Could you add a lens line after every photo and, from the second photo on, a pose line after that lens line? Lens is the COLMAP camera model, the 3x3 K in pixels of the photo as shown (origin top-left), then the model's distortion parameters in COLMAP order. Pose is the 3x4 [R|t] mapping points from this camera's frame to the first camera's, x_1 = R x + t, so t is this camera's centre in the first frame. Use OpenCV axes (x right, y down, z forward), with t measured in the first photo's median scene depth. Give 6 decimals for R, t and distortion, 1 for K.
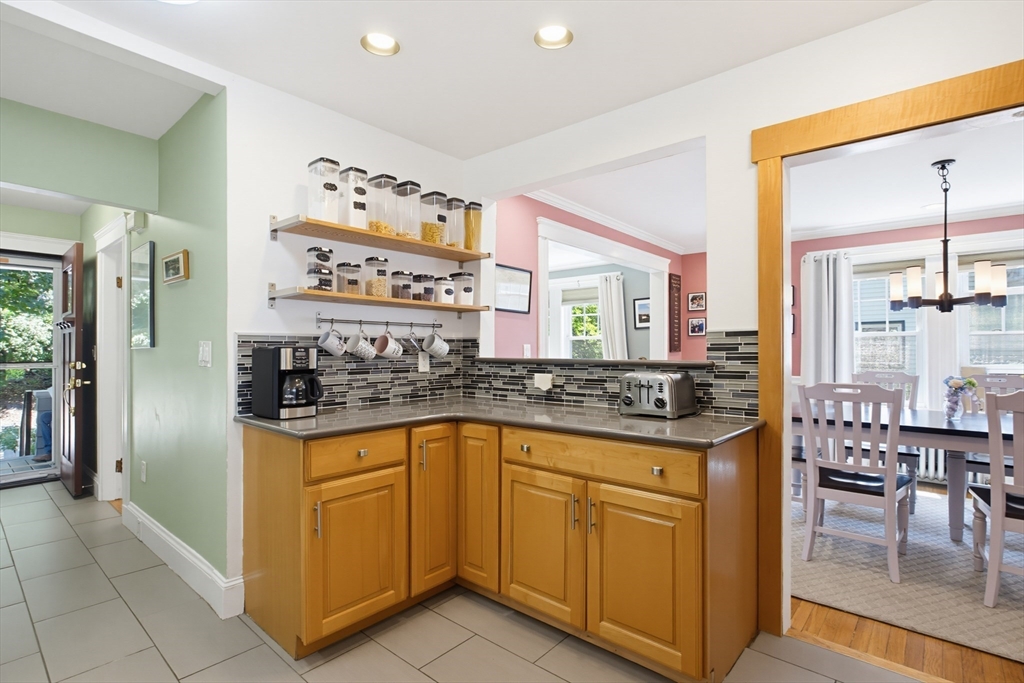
lens RADIAL K [[502.9, 0, 516.7], [0, 502.9, 346.9], [0, 0, 1]] dist [-0.003744, 0.002677]
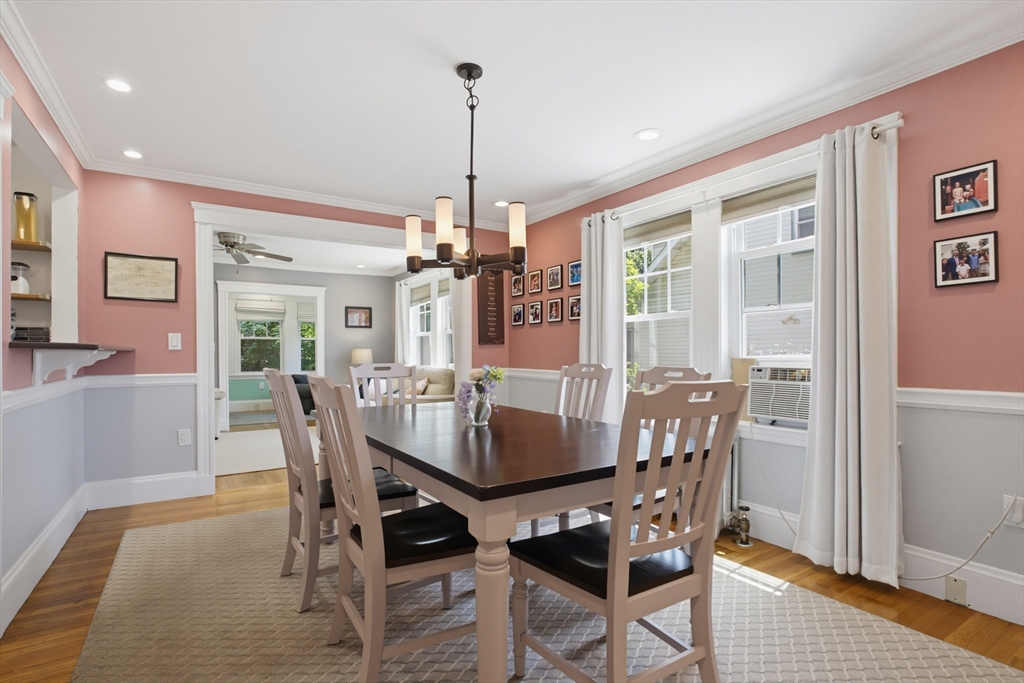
lens RADIAL K [[502.9, 0, 510.2], [0, 502.9, 346.7], [0, 0, 1]] dist [-0.003744, 0.002677]
pose [[0.956370, -0.011829, -0.291920, 0.915422], [0.010197, 0.999923, -0.007112, 0.030739], [0.291981, 0.003825, 0.956416, 0.269499]]
